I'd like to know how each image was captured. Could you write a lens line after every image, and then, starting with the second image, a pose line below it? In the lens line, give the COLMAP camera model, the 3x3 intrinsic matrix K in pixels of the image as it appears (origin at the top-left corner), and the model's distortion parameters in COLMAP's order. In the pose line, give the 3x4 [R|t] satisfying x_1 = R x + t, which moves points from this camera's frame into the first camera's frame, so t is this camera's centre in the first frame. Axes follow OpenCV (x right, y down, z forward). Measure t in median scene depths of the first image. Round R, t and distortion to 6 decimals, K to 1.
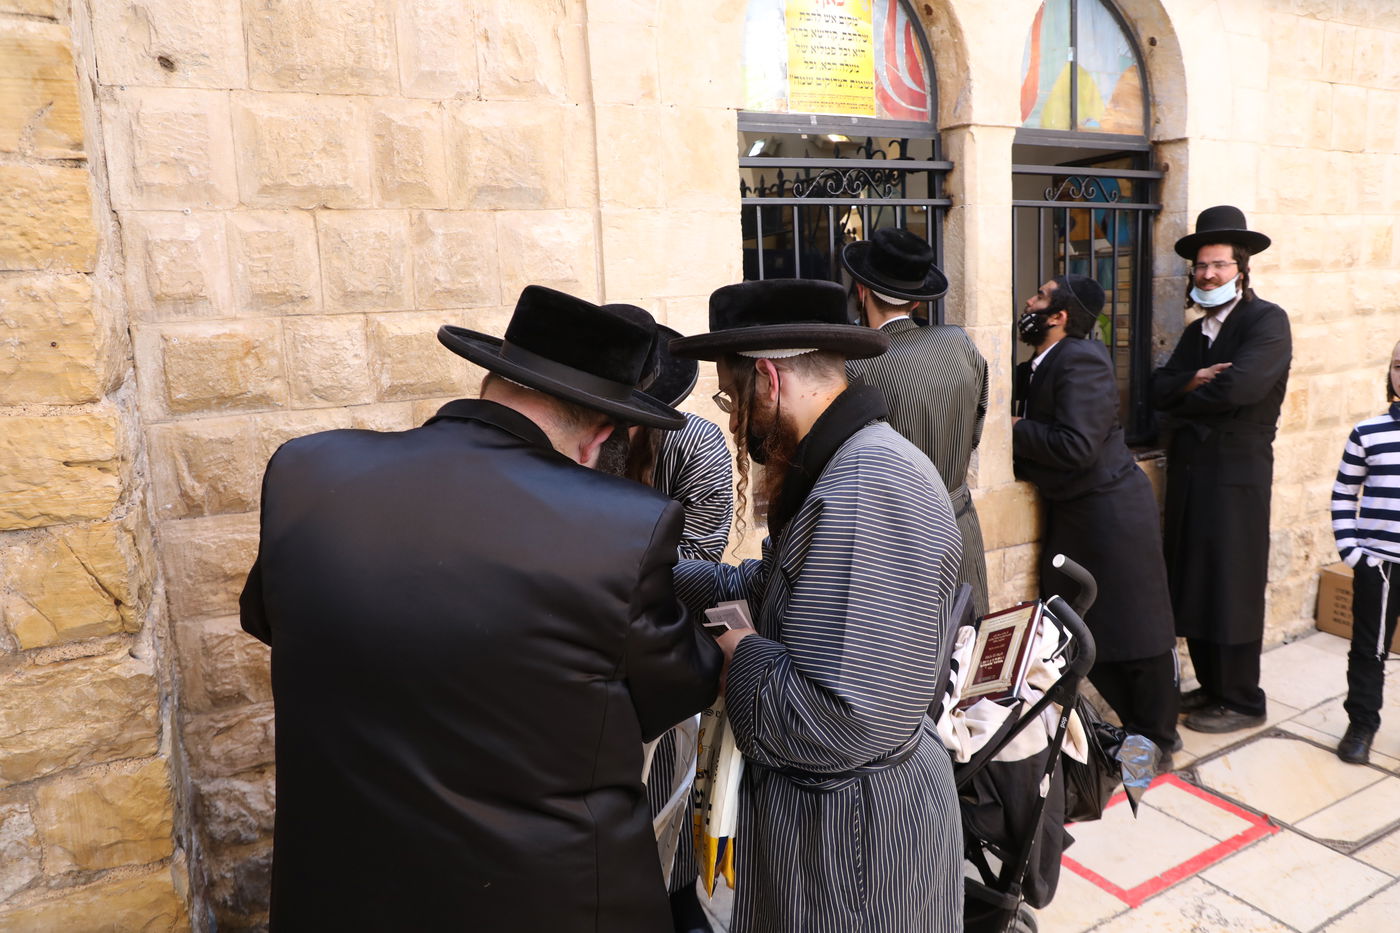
lens RADIAL K [[962.3, 0, 696.7], [0, 962.3, 466.4], [0, 0, 1]] dist [-0.072452, 0.032449]
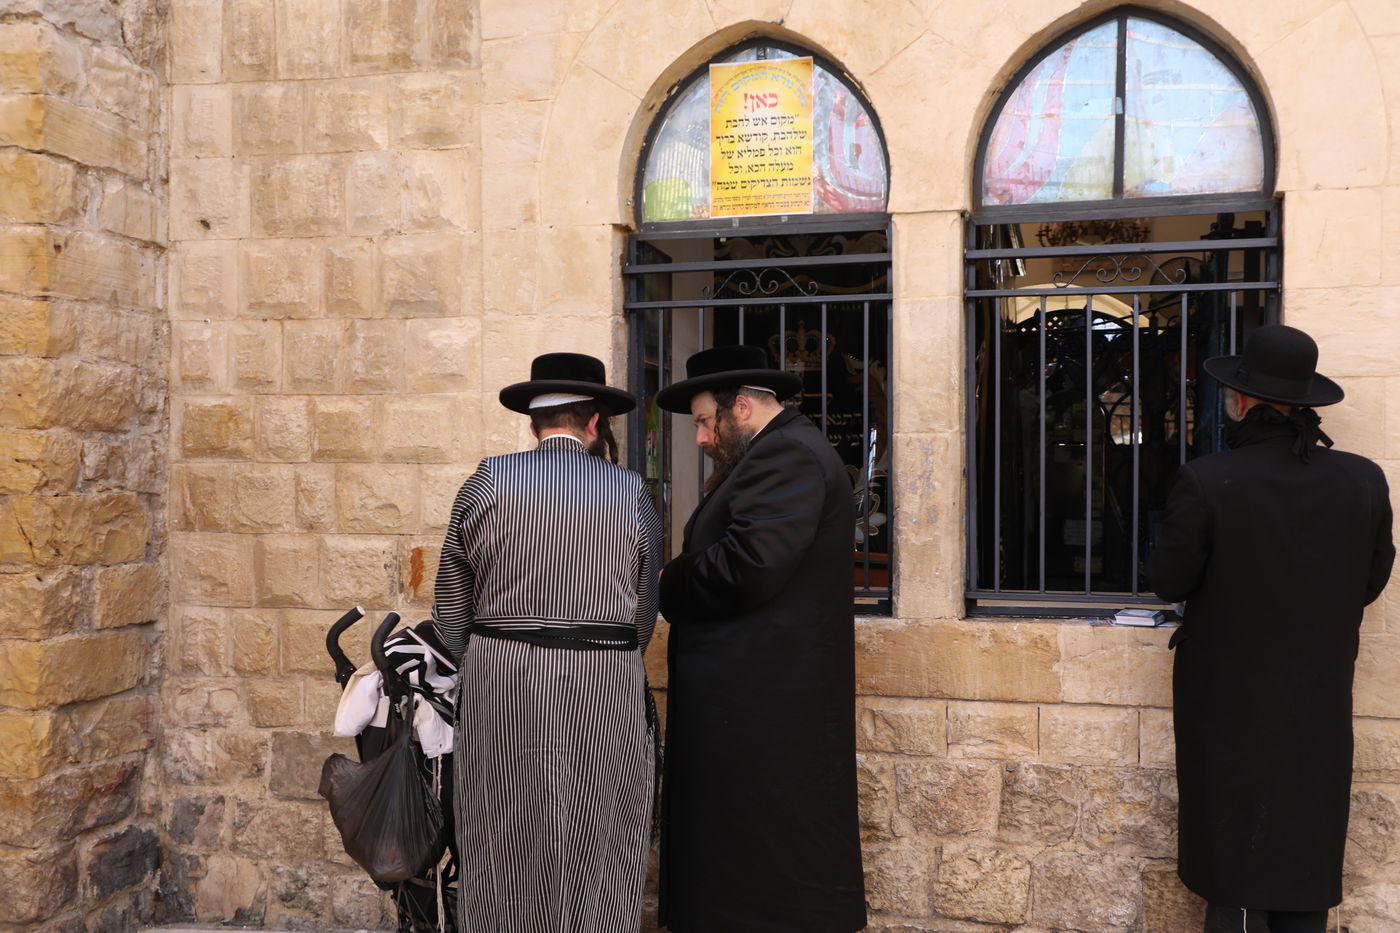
lens RADIAL K [[1657.3, 0, 693.5], [0, 1657.3, 464.8], [0, 0, 1]] dist [0.127620, 0.000000]
pose [[0.736825, 0.043018, -0.674714, 1.664337], [-0.148944, 0.983783, -0.099932, 0.091621], [0.659473, 0.174127, 0.731283, -0.350017]]
